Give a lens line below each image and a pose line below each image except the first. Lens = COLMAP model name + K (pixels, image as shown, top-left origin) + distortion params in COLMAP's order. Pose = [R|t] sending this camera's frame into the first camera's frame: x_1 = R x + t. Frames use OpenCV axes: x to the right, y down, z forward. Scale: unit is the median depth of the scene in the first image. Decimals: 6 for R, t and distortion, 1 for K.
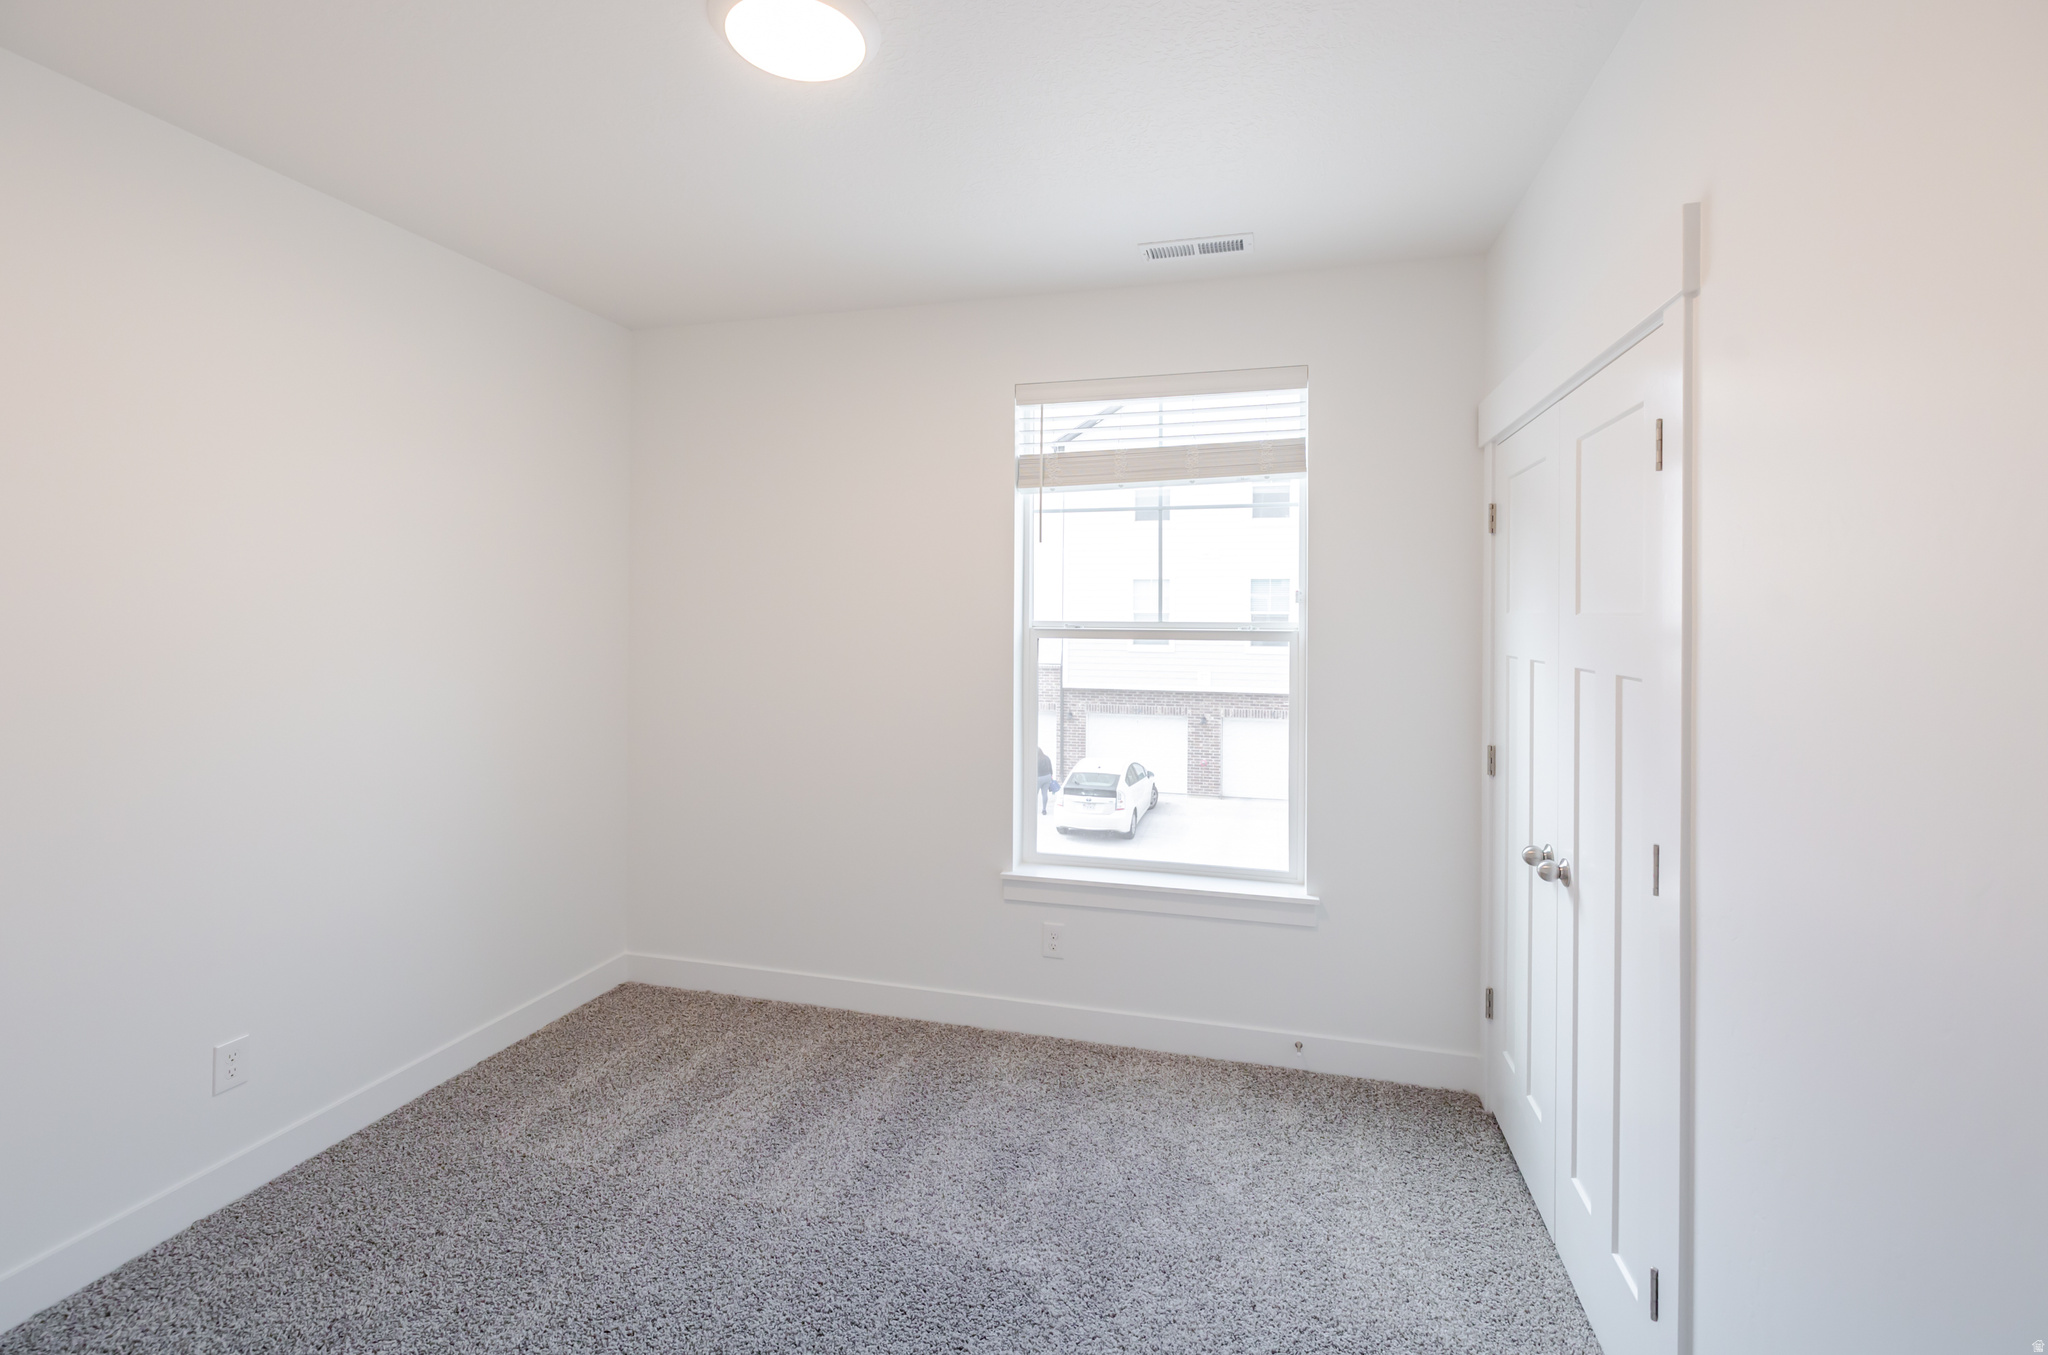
lens RADIAL K [[886.3, 0, 1025.1], [0, 886.3, 597.4], [0, 0, 1]] dist [0.000274, 0.000028]
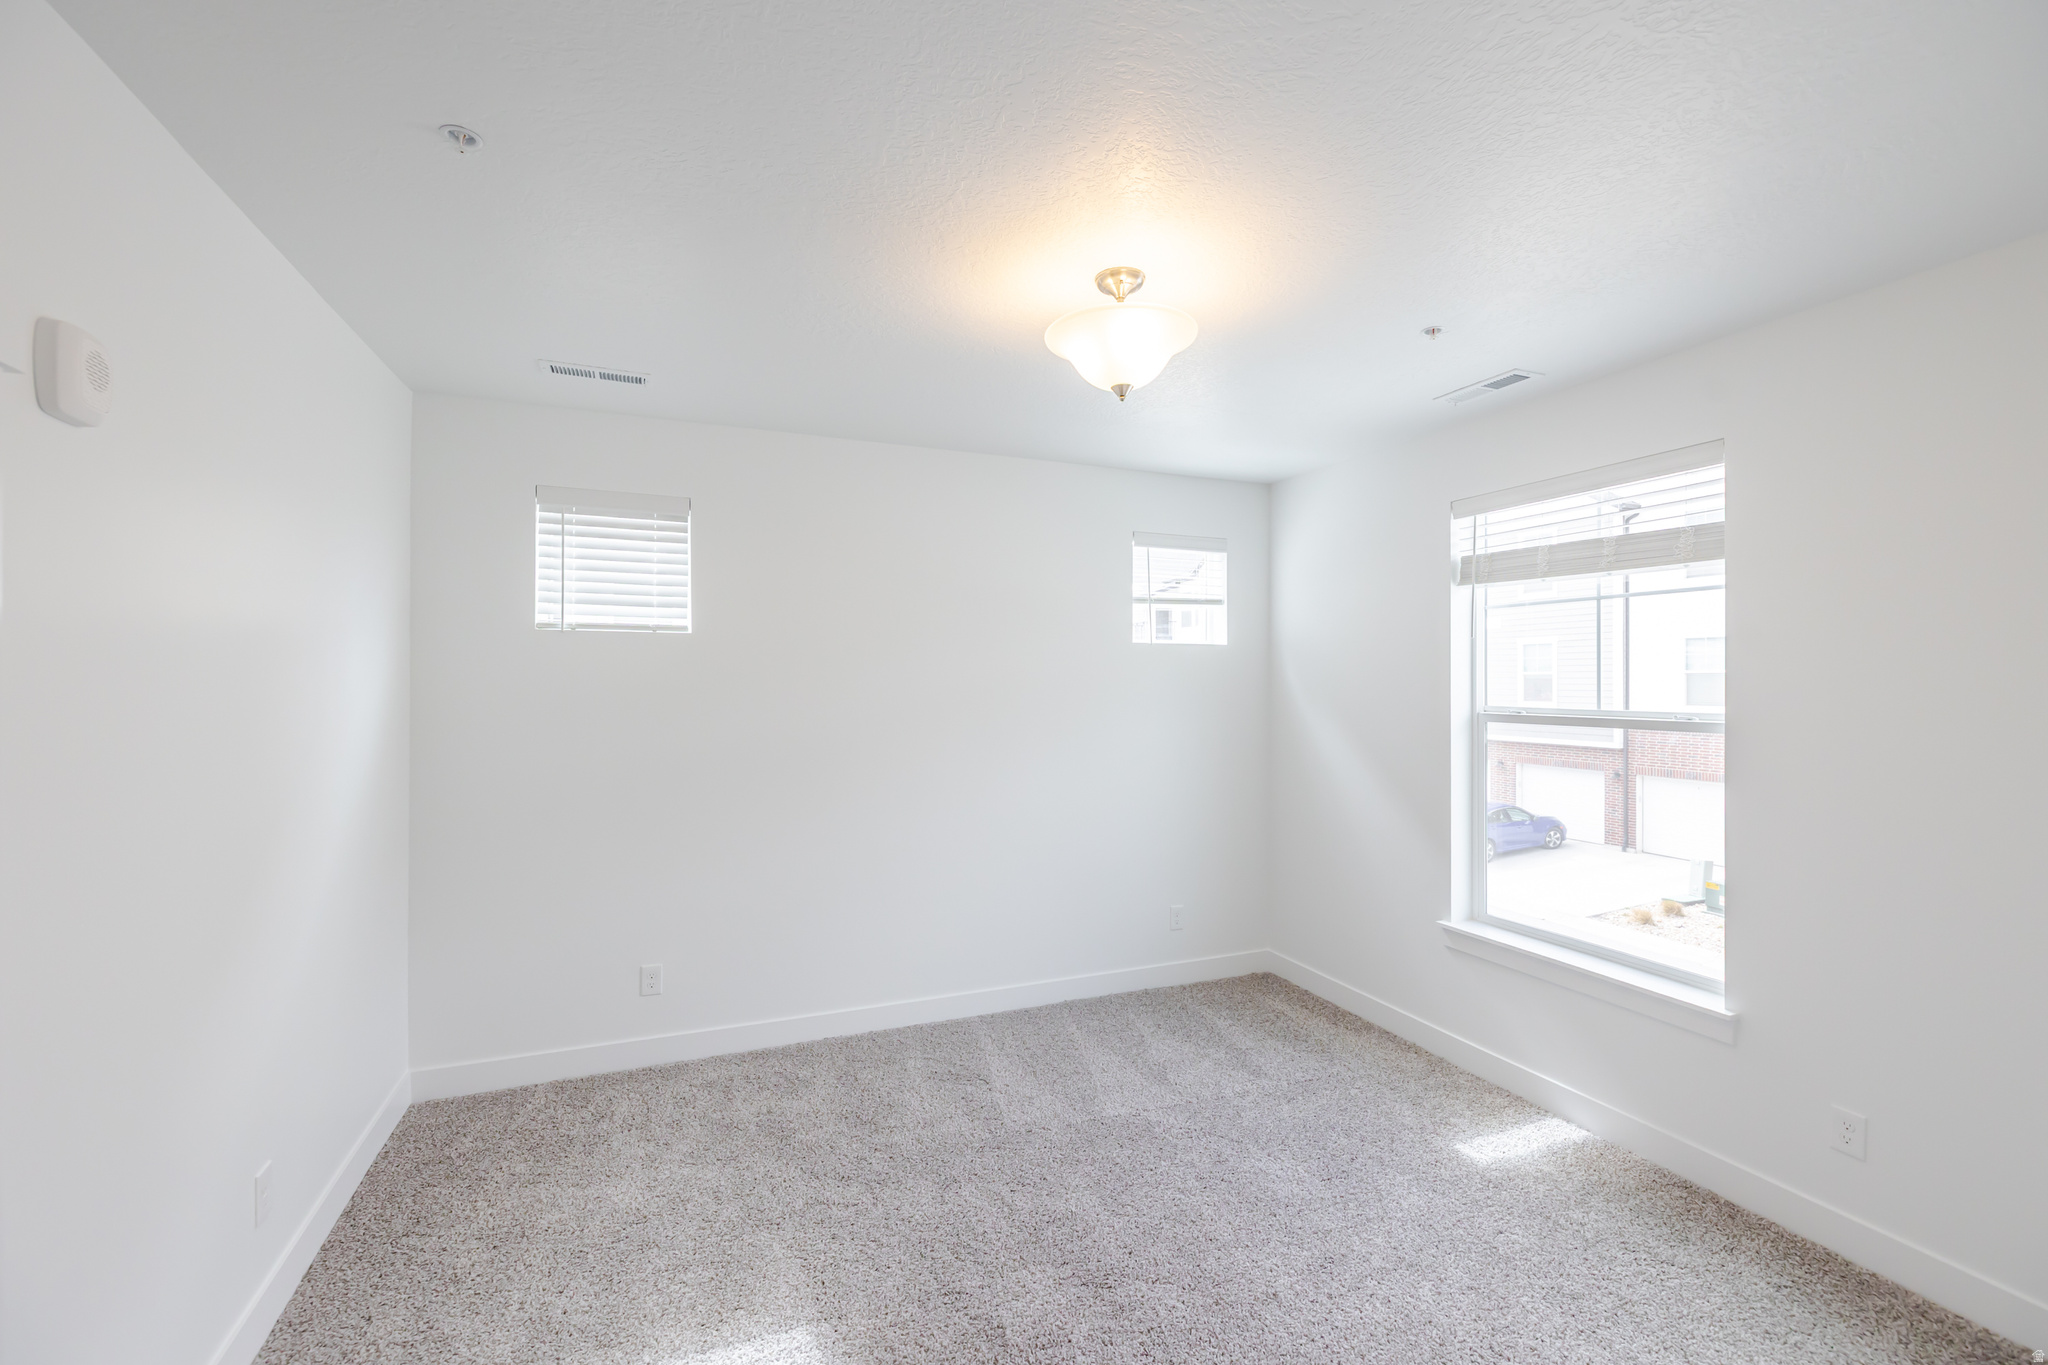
lens RADIAL K [[879.4, 0, 1025.2], [0, 879.4, 659.7], [0, 0, 1]] dist [-0.001776, -0.000087]
pose [[0.610882, -0.007913, -0.791682, 0.553711], [-0.008438, 0.999828, -0.016504, -0.007966], [0.791676, 0.016762, 0.610711, -0.137609]]
